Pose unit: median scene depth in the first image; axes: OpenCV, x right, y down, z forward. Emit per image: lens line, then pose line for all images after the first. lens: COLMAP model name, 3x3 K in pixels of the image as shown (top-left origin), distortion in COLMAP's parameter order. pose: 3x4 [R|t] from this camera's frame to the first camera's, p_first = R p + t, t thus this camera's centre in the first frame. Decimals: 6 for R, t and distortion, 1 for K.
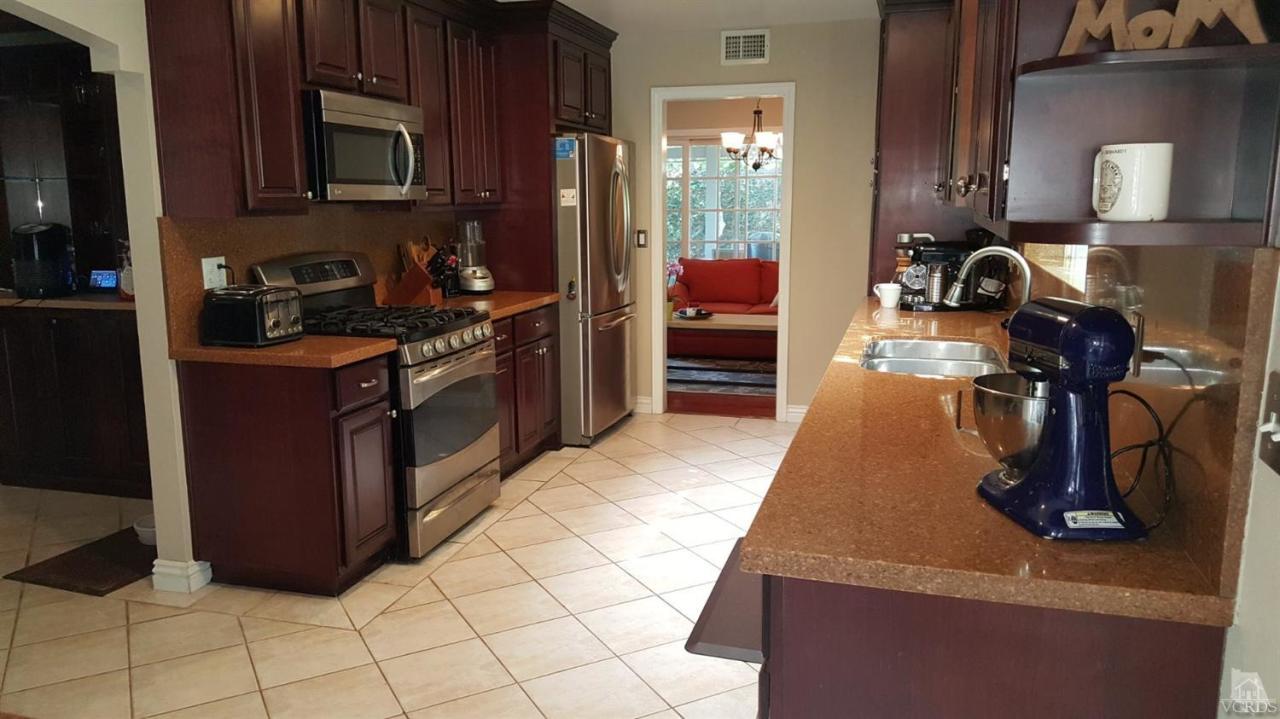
lens RADIAL K [[920.3, 0, 652.0], [0, 920.3, 362.5], [0, 0, 1]] dist [0.056072, -0.082671]
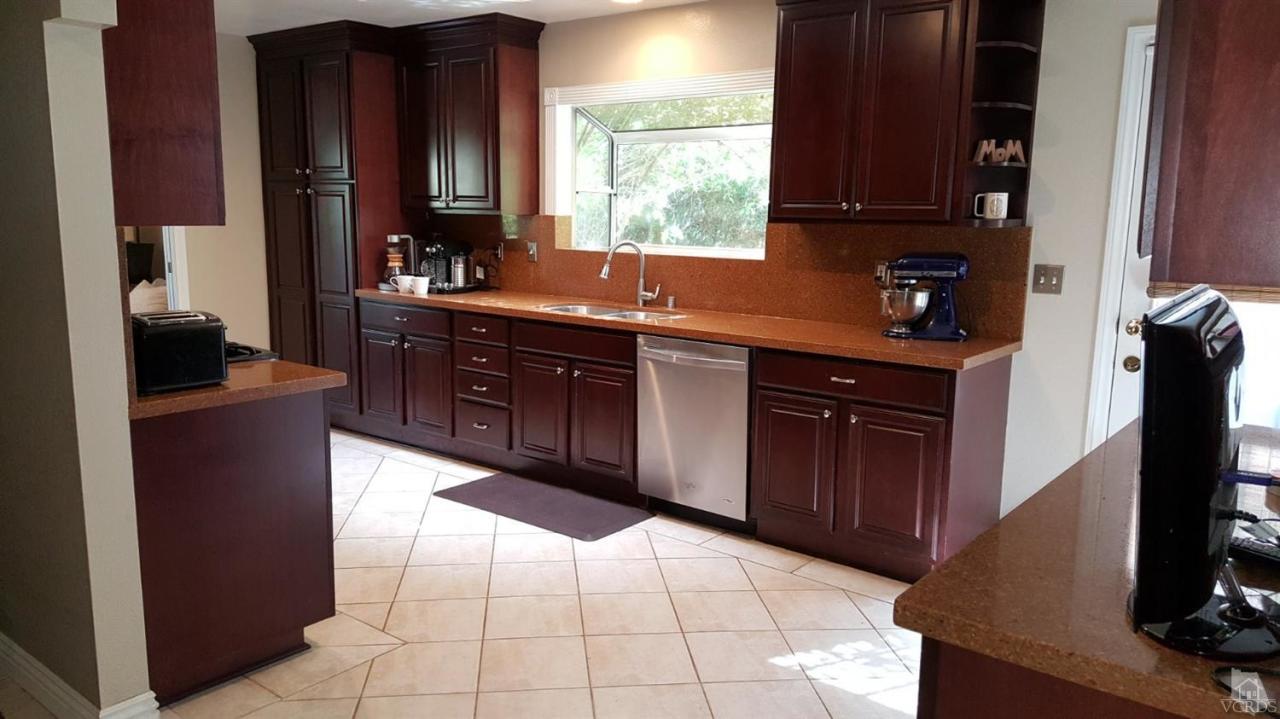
lens RADIAL K [[920.3, 0, 633.0], [0, 920.3, 353.5], [0, 0, 1]] dist [0.056072, -0.082671]
pose [[0.387724, -0.134216, 0.911952, -0.996034], [0.146094, 0.985785, 0.082969, -0.055457], [-0.910125, 0.101061, 0.401820, 0.329339]]
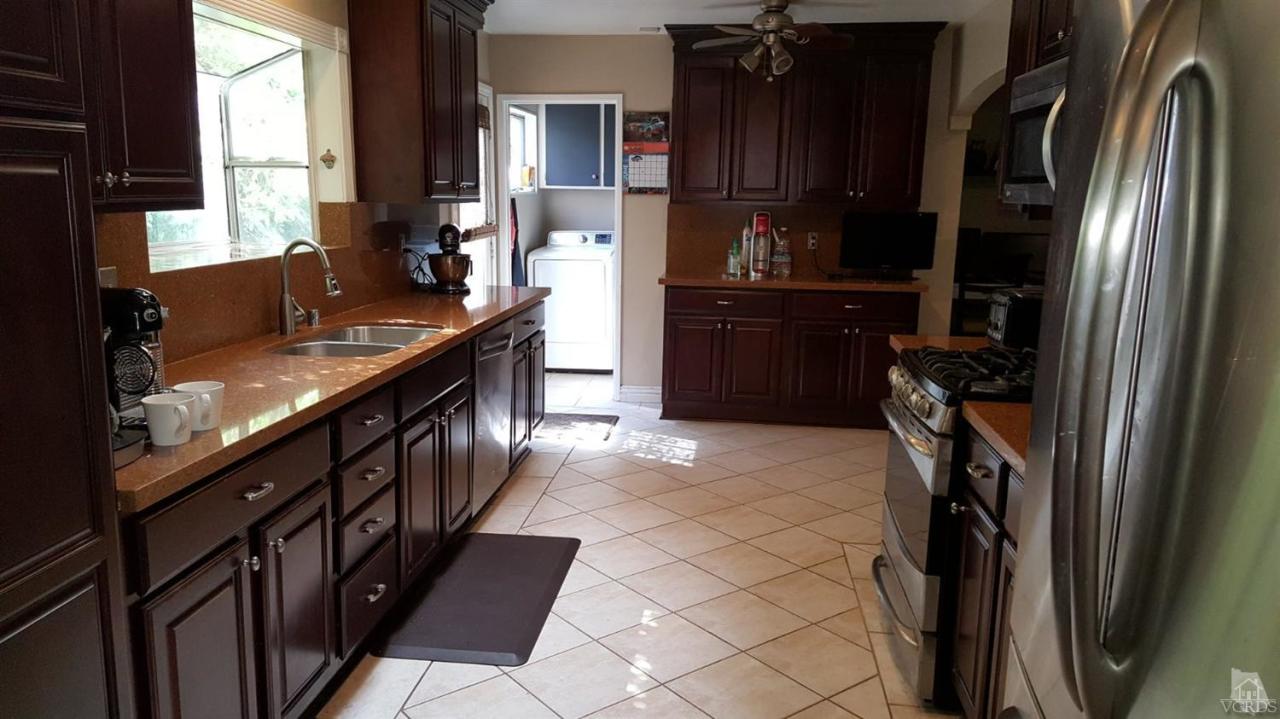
lens RADIAL K [[920.3, 0, 626.2], [0, 920.3, 349.9], [0, 0, 1]] dist [0.056072, -0.082671]
pose [[-0.989028, 0.014229, -0.147038, 0.140023], [-0.037811, 0.937810, 0.345084, -0.344786], [0.142804, 0.346858, -0.926983, 1.869618]]
